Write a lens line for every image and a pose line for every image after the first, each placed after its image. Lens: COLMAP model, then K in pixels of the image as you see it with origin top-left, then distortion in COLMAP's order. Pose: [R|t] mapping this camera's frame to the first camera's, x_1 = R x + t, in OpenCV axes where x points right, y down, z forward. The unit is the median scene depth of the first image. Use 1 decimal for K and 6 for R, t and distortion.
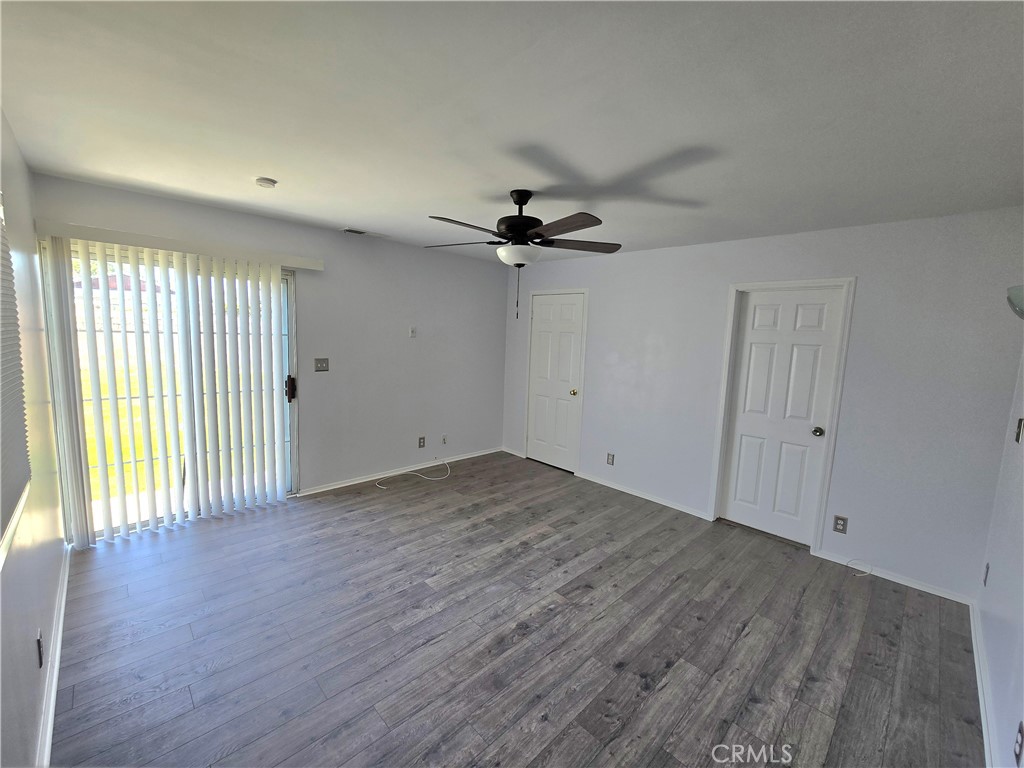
lens RADIAL K [[415.9, 0, 515.7], [0, 415.9, 384.2], [0, 0, 1]] dist [-0.002720, 0.001169]
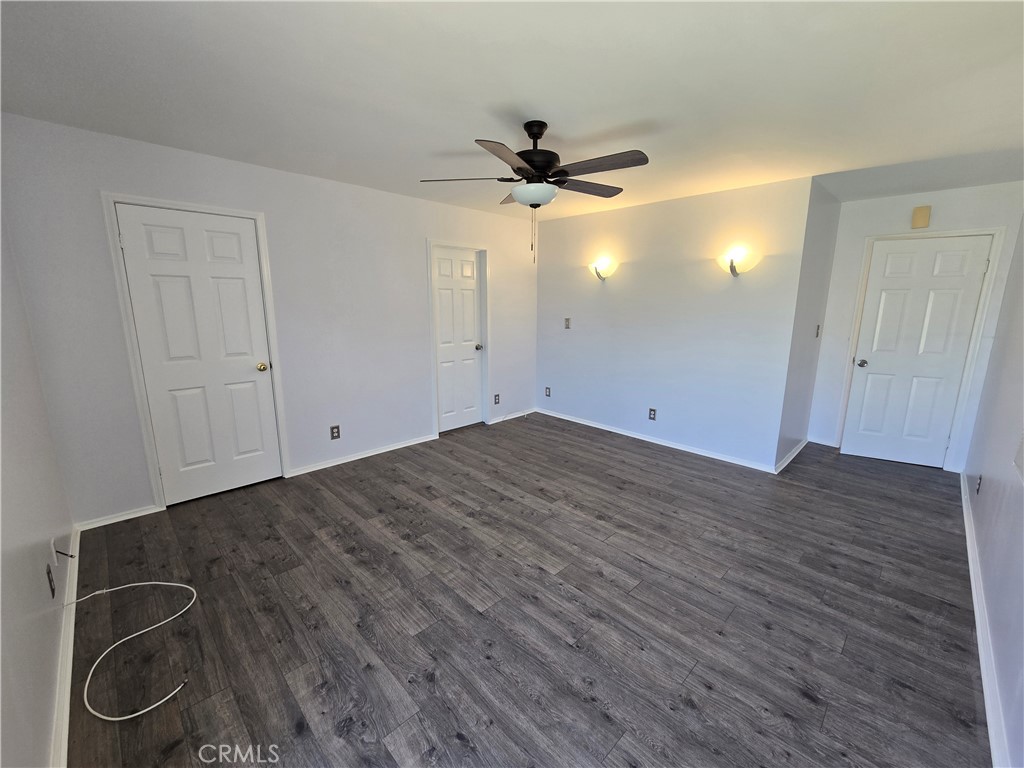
lens RADIAL K [[415.9, 0, 514.9], [0, 415.9, 383.3], [0, 0, 1]] dist [-0.002720, 0.001169]
pose [[0.007791, -0.231783, 0.972736, -0.832389], [0.120799, 0.965860, 0.229177, -0.097503], [-0.992646, 0.115720, 0.035524, 0.870465]]
